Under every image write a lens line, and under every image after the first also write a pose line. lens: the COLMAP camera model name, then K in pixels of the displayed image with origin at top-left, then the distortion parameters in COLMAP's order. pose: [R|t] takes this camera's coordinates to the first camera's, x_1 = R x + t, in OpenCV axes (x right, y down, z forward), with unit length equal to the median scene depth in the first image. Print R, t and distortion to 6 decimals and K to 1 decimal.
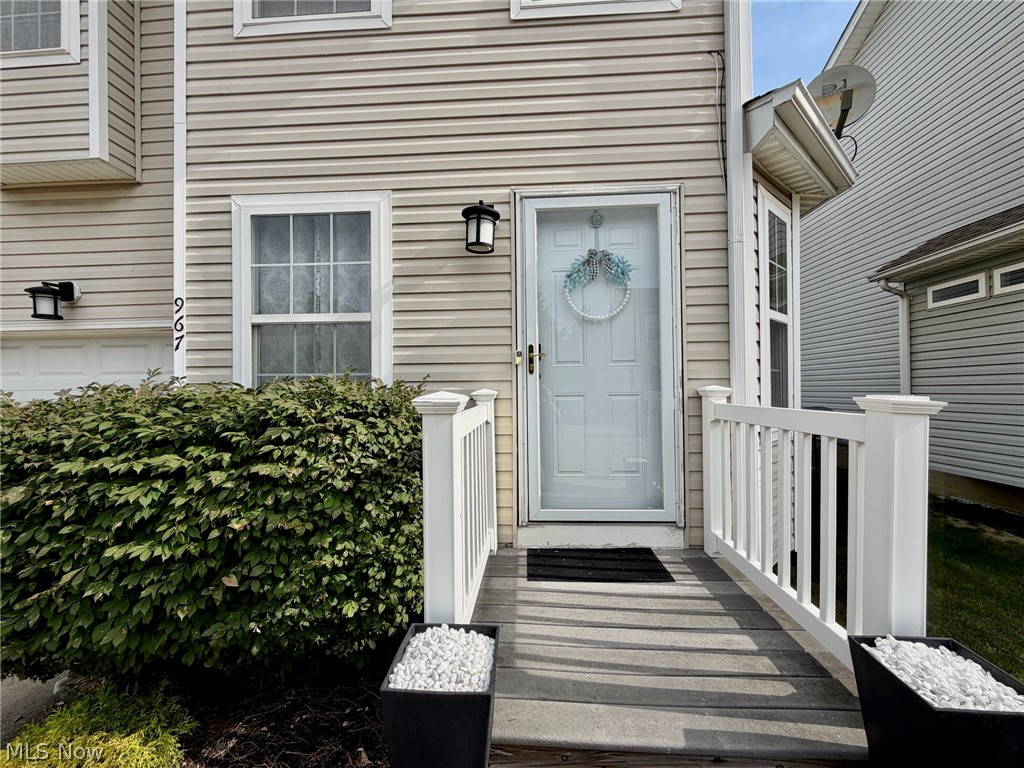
lens RADIAL K [[407.7, 0, 511.2], [0, 407.7, 389.1], [0, 0, 1]] dist [0.000493, -0.000319]
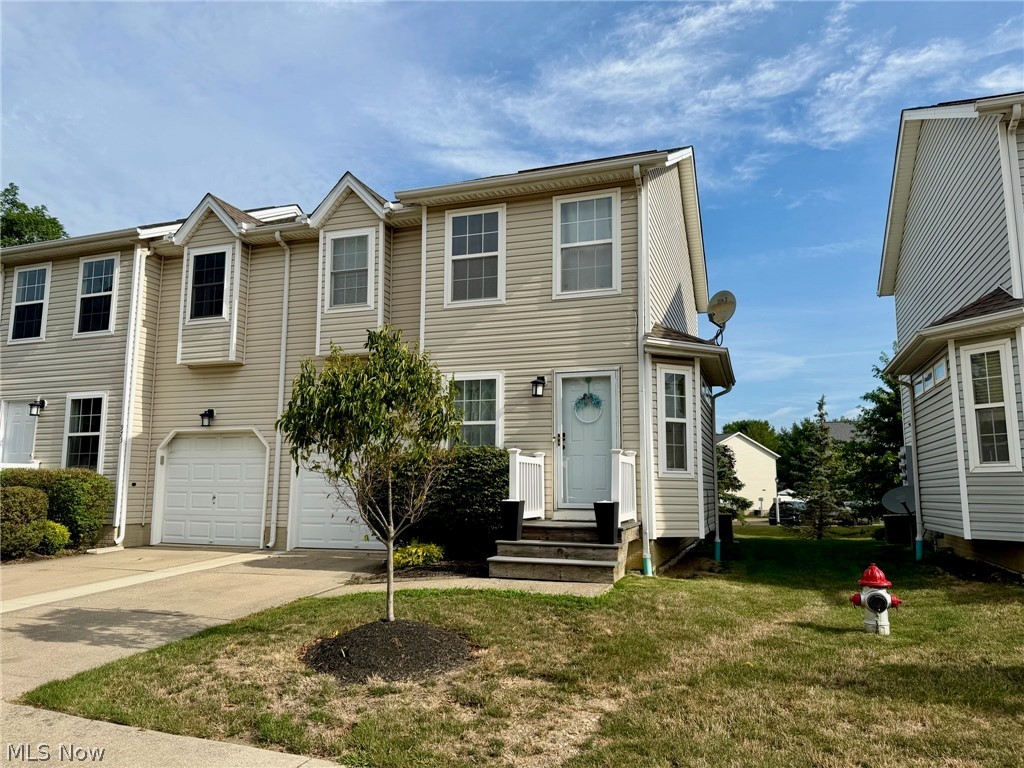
lens RADIAL K [[717.1, 0, 510.9], [0, 717.1, 384.2], [0, 0, 1]] dist [0.053756, -0.001747]
pose [[0.961858, -0.022819, -0.272595, 0.935227], [-0.015030, 0.990601, -0.135955, 0.181312], [0.273135, 0.134867, 0.952475, -3.142011]]
